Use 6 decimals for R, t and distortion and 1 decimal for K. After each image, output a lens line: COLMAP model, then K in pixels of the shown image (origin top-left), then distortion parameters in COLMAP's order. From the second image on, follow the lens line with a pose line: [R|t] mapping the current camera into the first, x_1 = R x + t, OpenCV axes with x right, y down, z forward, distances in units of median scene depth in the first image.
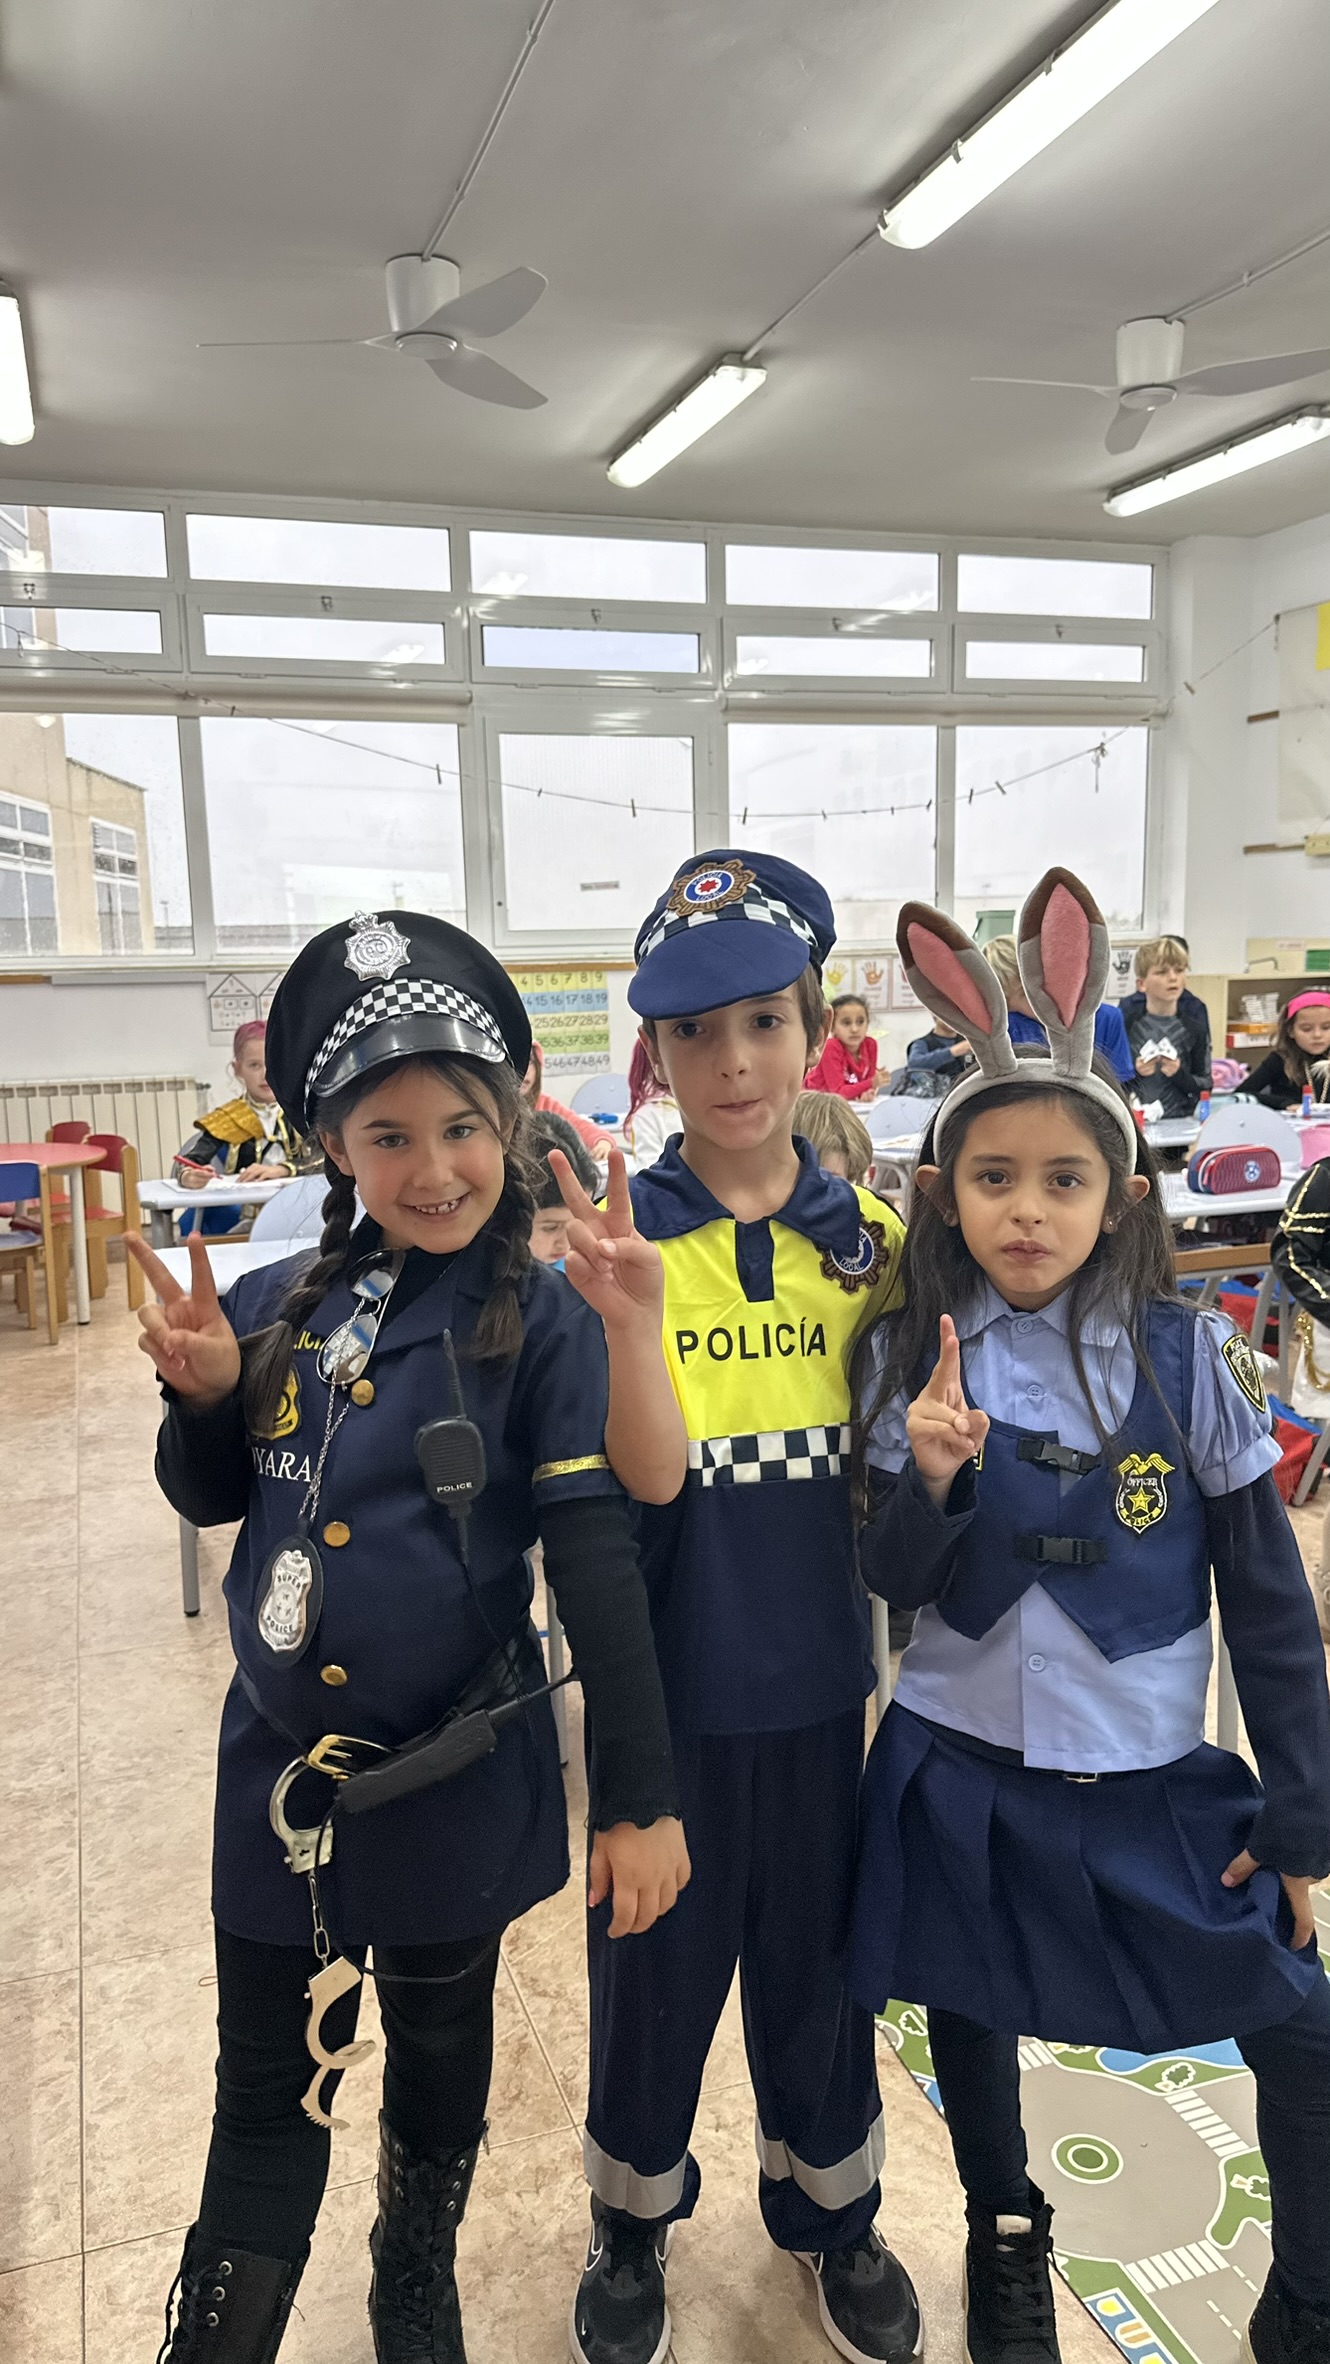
lens RADIAL K [[1718.4, 0, 657.7], [0, 1718.4, 1180.0], [0, 0, 1]] dist [0.020323, -0.042952]
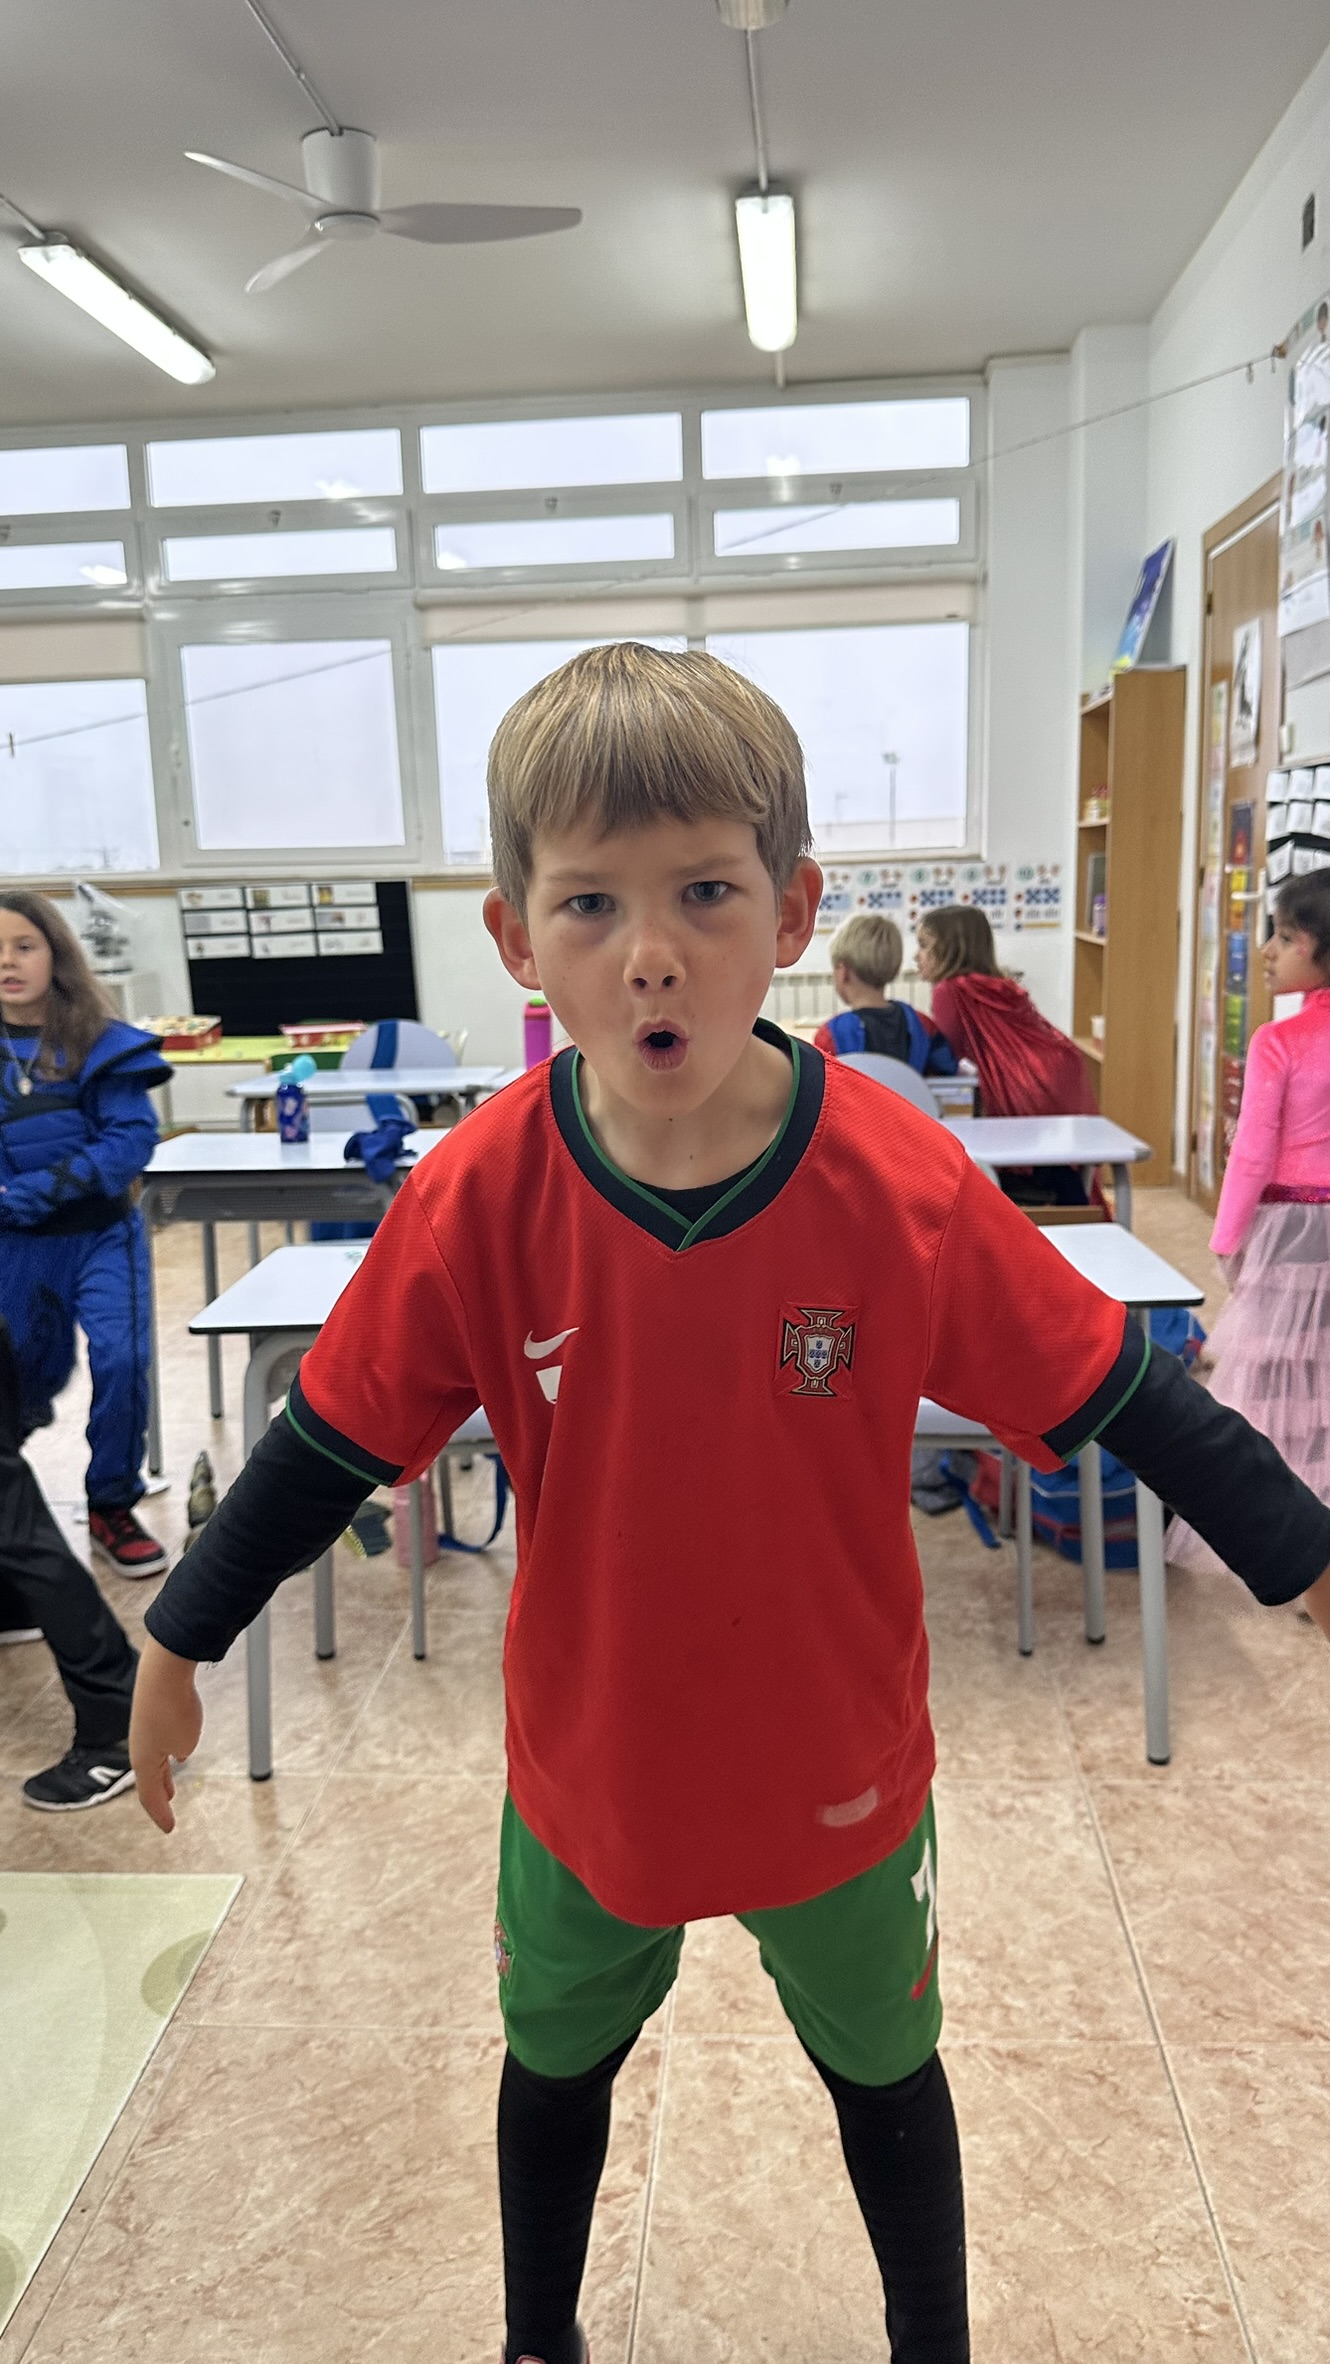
lens RADIAL K [[1718.4, 0, 661.8], [0, 1718.4, 1189.7], [0, 0, 1]] dist [0.020323, -0.042952]
pose [[0.916833, 0.072234, -0.392683, 0.576329], [-0.046033, 0.996064, 0.075748, -0.037552], [0.396609, -0.051372, 0.916549, 0.183234]]
